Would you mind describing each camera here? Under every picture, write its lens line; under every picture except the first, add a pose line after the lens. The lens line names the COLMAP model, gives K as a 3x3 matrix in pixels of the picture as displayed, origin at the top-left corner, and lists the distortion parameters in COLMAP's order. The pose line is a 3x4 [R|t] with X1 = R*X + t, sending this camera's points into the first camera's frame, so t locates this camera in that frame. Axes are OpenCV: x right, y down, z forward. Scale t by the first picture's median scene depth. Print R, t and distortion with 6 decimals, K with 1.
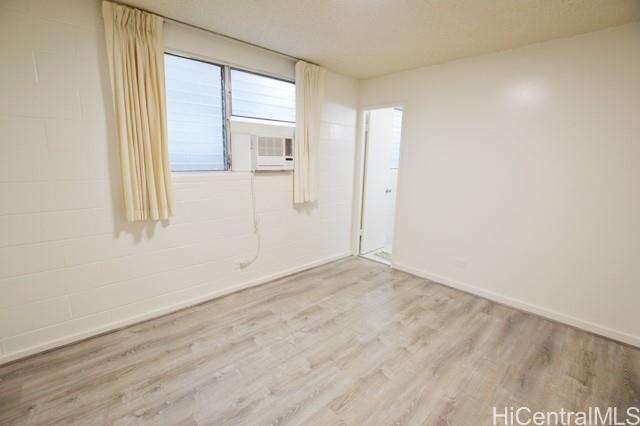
lens RADIAL K [[284.4, 0, 316.4], [0, 284.4, 212.9], [0, 0, 1]] dist [-0.026550, 0.001141]
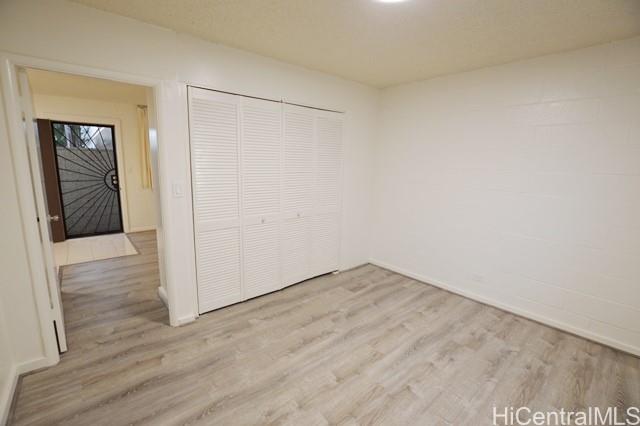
lens RADIAL K [[284.4, 0, 316.4], [0, 284.4, 212.9], [0, 0, 1]] dist [-0.026550, 0.001141]
pose [[-0.998079, -0.053904, 0.030539, 0.248367], [-0.039529, 0.933635, 0.356038, -0.283947], [-0.047704, 0.354147, -0.933972, 1.395281]]
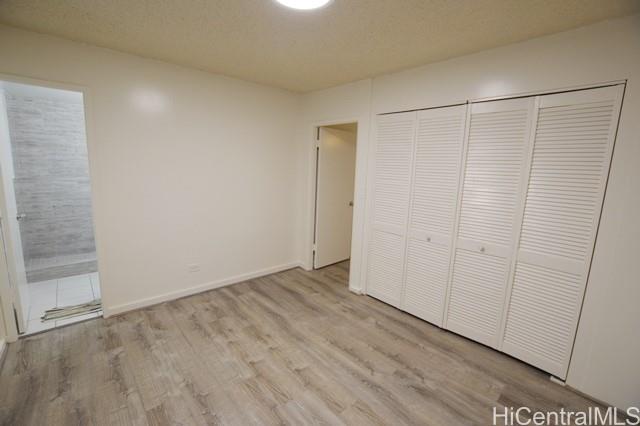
lens RADIAL K [[284.4, 0, 316.4], [0, 284.4, 212.9], [0, 0, 1]] dist [-0.026550, 0.001141]
pose [[0.024786, -0.187832, 0.981888, -0.590444], [0.155364, 0.970980, 0.181824, -0.178394], [-0.987546, 0.148044, 0.053249, 0.625623]]
